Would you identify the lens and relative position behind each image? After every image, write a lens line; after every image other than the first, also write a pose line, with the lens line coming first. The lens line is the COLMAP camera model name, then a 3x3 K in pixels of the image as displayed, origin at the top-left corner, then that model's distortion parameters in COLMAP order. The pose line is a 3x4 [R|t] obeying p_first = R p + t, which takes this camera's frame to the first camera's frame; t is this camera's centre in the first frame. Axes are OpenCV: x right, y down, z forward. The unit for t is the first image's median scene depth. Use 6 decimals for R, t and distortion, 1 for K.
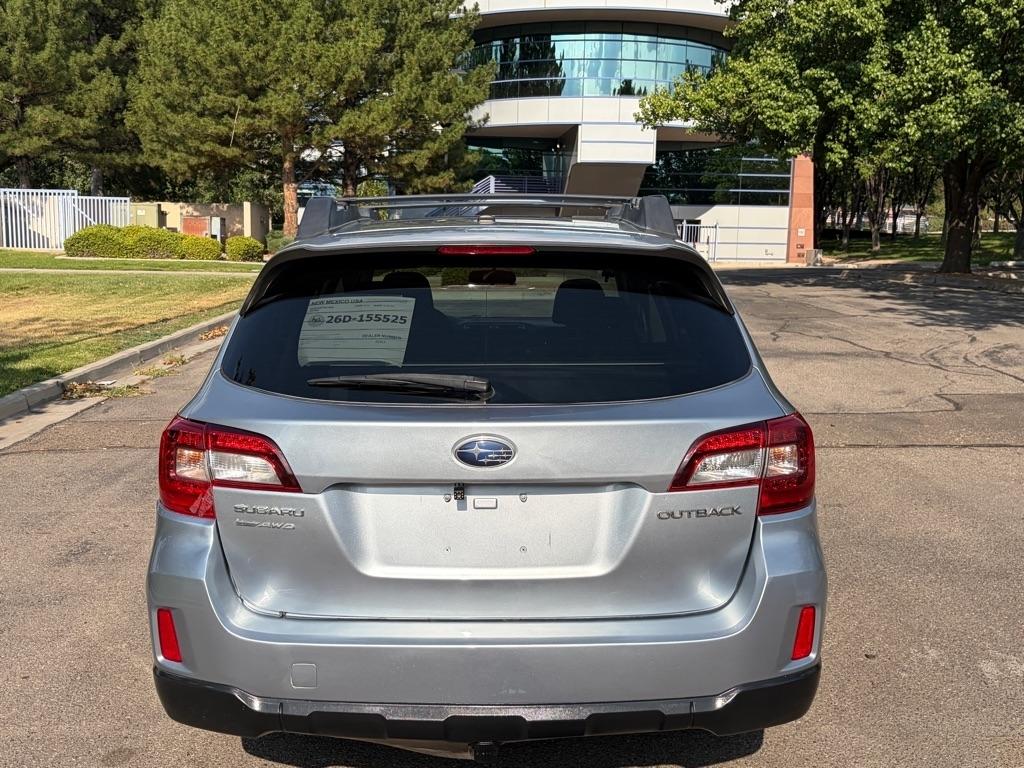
lens RADIAL K [[1030.6, 0, 522.6], [0, 1030.6, 384.0], [0, 0, 1]] dist [0.043164, 0.000000]
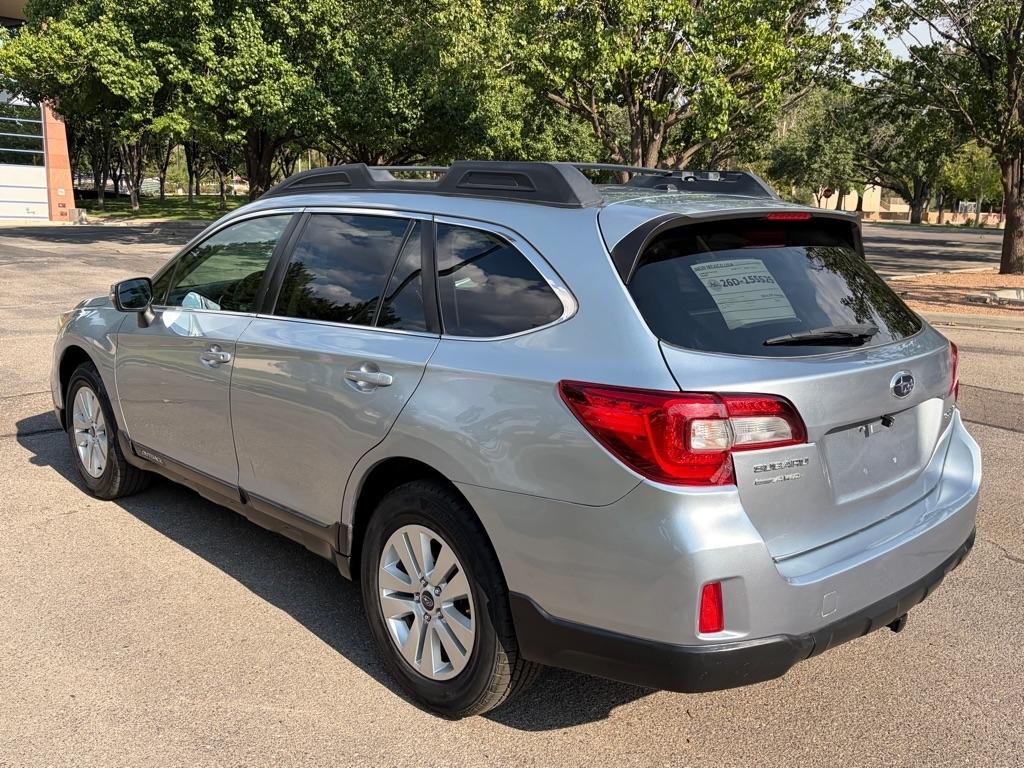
lens RADIAL K [[882.2, 0, 516.6], [0, 882.2, 390.8], [0, 0, 1]] dist [0.008274, -0.001081]
pose [[0.740122, -0.131929, 0.659404, -0.094776], [0.083000, 0.990991, 0.105110, -0.006516], [-0.667330, -0.023064, 0.744405, 0.046046]]
